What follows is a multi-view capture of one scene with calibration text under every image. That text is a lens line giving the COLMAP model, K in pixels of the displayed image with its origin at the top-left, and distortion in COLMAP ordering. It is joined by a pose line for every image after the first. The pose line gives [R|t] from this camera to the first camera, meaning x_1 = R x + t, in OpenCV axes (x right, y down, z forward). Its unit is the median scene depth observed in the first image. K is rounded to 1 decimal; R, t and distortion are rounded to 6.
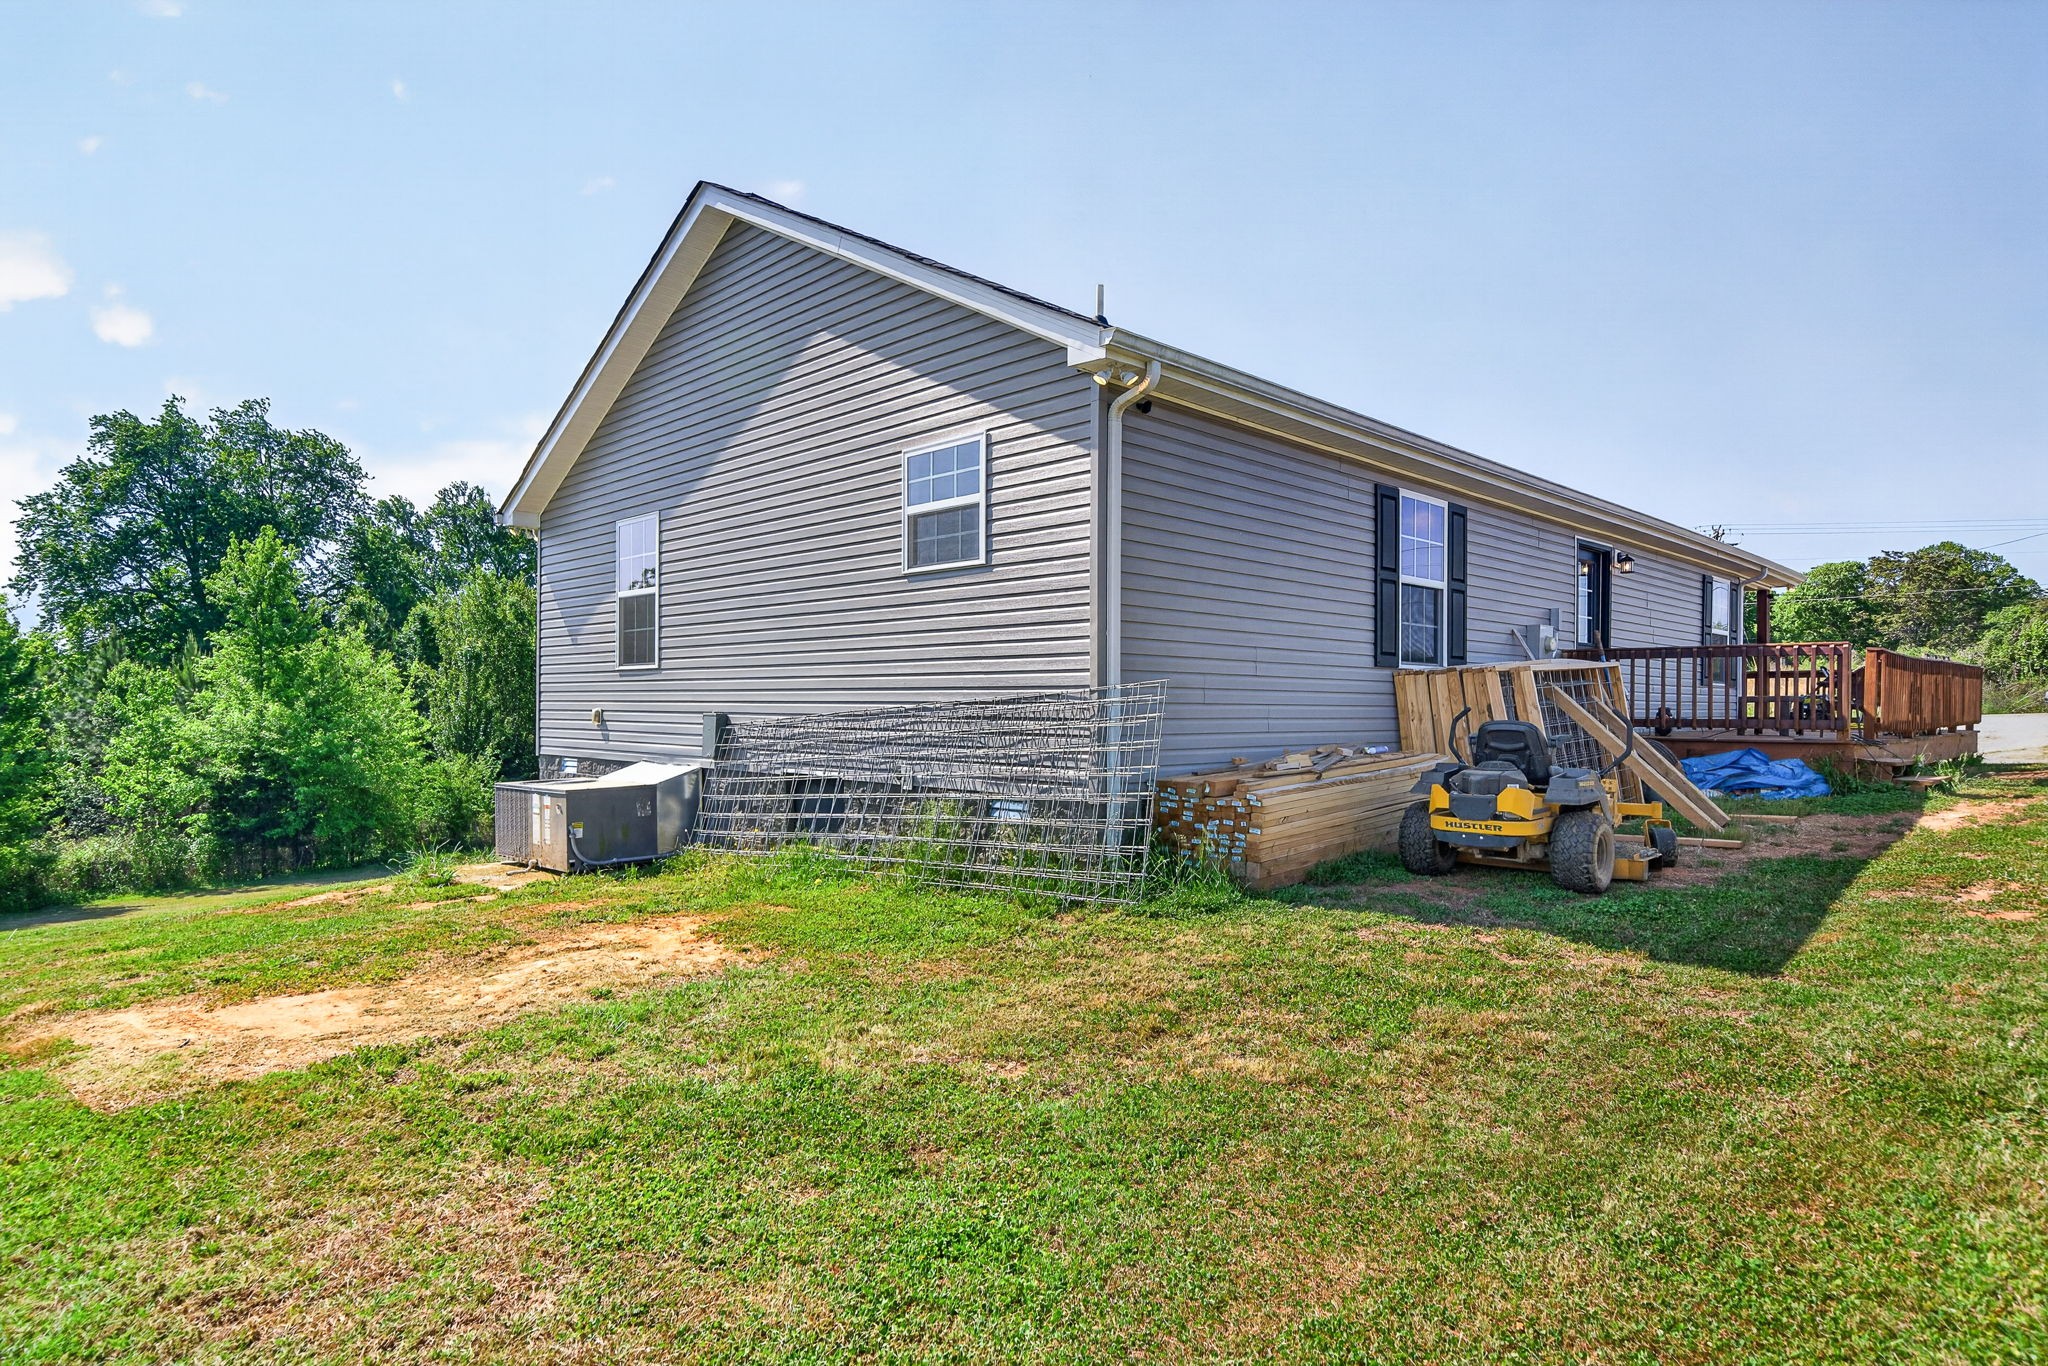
lens RADIAL K [[1141.4, 0, 1024.7], [0, 1141.4, 711.1], [0, 0, 1]] dist [0.056961, 0.000183]
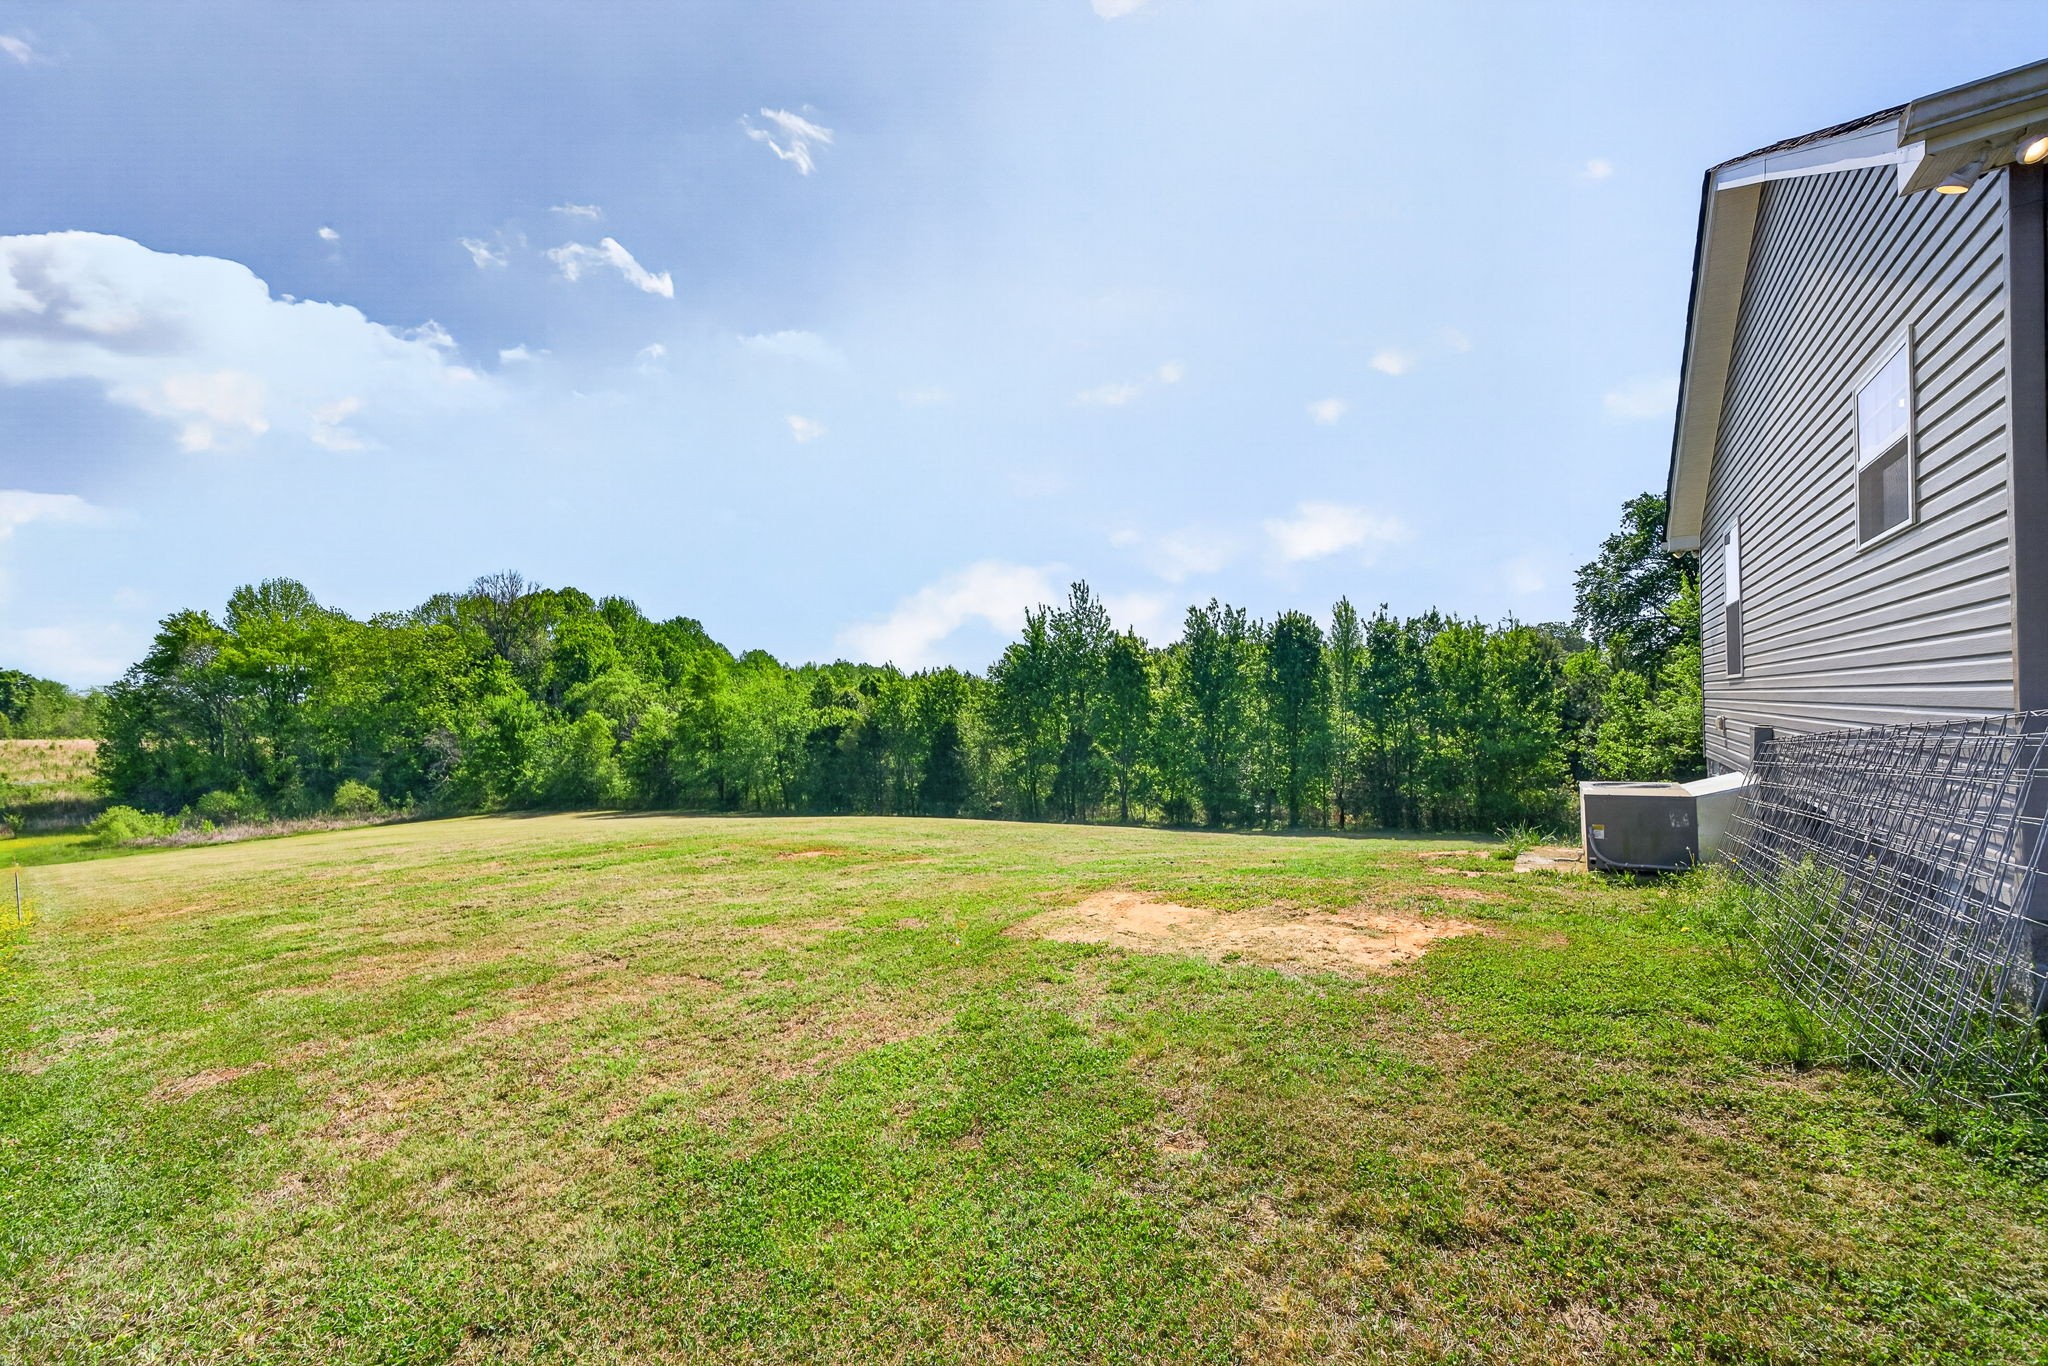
lens RADIAL K [[818.0, 0, 1025.2], [0, 818.0, 704.8], [0, 0, 1]] dist [-0.000550, -0.000004]
pose [[0.205363, -0.011972, -0.978613, 0.264349], [0.018739, 0.999790, -0.008299, -0.021536], [0.978507, -0.016634, 0.205544, 0.304907]]
